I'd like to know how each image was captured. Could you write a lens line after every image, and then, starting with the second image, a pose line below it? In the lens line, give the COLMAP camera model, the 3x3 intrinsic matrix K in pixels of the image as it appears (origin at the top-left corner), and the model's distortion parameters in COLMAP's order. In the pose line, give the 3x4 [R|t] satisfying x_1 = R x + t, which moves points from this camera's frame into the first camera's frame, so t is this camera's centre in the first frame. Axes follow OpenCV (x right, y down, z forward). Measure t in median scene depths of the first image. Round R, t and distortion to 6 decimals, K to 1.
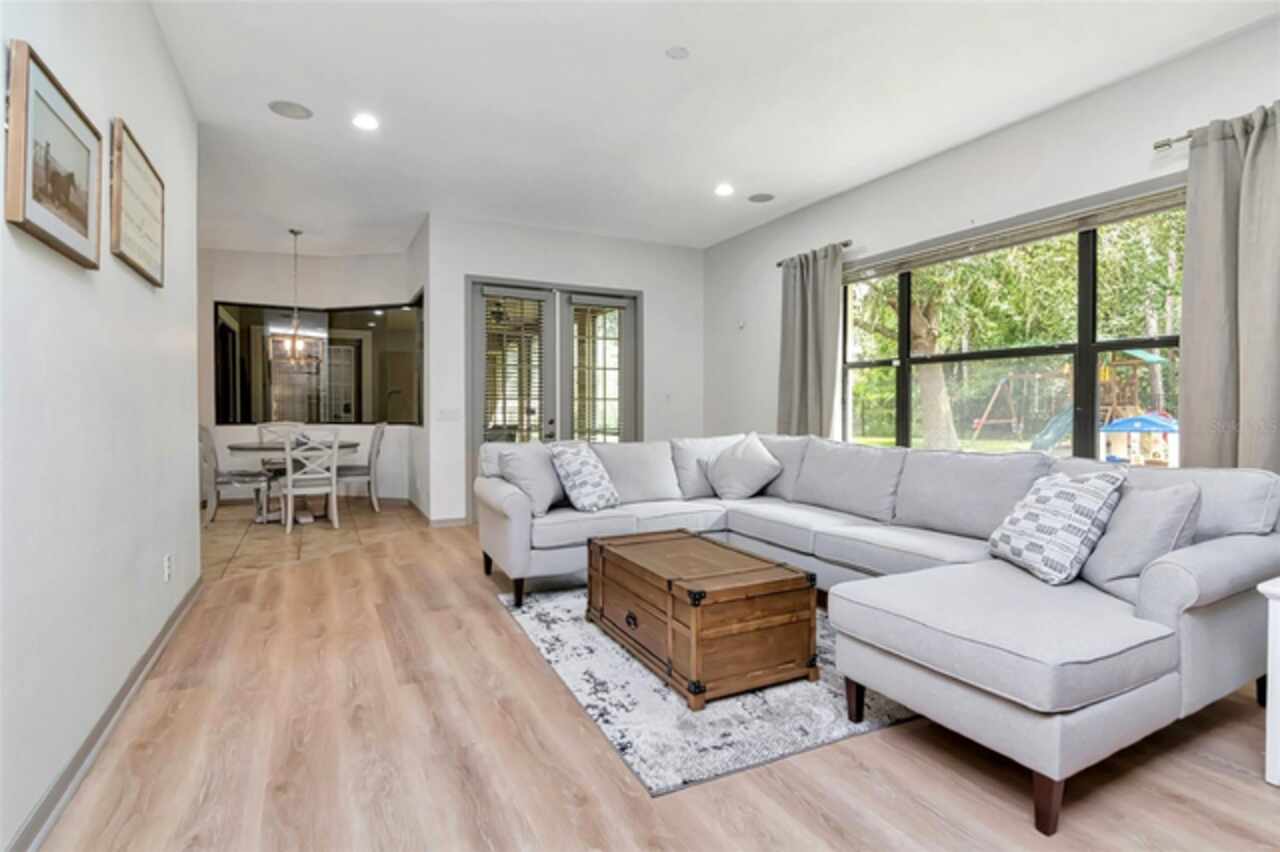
lens RADIAL K [[626.6, 0, 638.9], [0, 626.6, 418.0], [0, 0, 1]] dist [-0.009262, -0.003670]
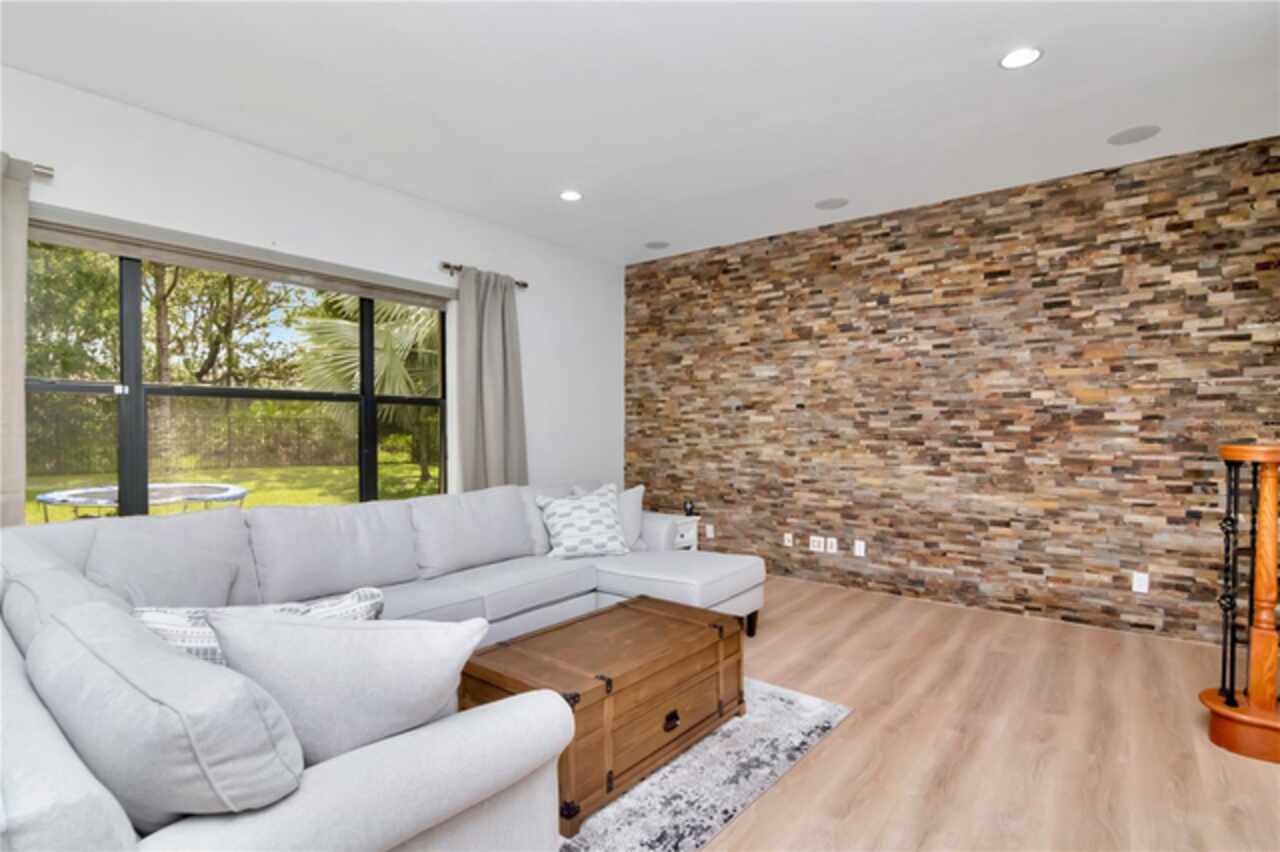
lens RADIAL K [[626.6, 0, 636.2], [0, 626.6, 428.4], [0, 0, 1]] dist [-0.009262, -0.003670]
pose [[-0.420282, -0.006677, 0.907369, -0.859915], [0.007659, 0.999911, 0.010905, -0.096784], [-0.907361, 0.011533, -0.420193, 1.574168]]
